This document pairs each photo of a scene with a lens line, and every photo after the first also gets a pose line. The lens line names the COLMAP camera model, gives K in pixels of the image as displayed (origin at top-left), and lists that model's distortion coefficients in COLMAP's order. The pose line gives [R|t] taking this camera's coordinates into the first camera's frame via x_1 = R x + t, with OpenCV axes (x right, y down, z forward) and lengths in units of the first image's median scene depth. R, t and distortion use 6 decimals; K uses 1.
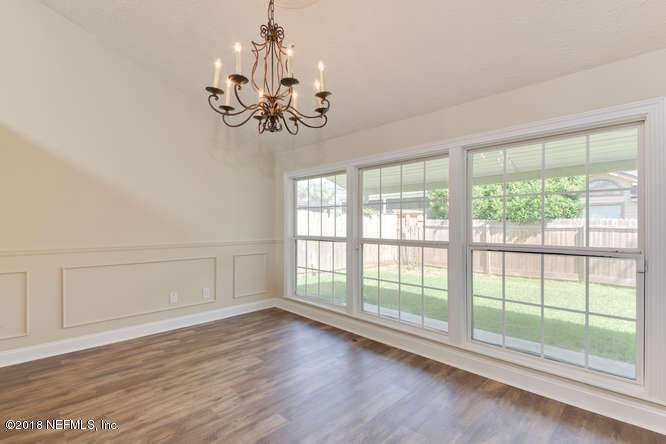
lens RADIAL K [[347.6, 0, 333.0], [0, 347.6, 222.0], [0, 0, 1]] dist [0.043406, -0.000471]
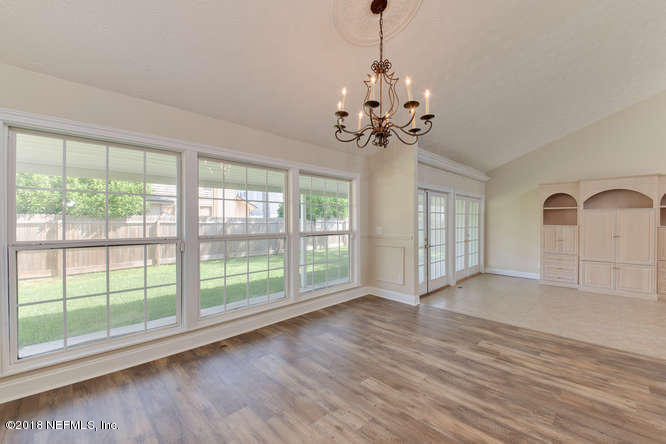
lens RADIAL K [[299.5, 0, 329.0], [0, 299.5, 219.4], [0, 0, 1]] dist [0.000506, -0.000318]
pose [[-0.083054, -0.000649, 0.996545, -0.597189], [-0.007976, 0.999968, -0.000014, -0.000344], [-0.996513, -0.007950, -0.083057, 0.623603]]
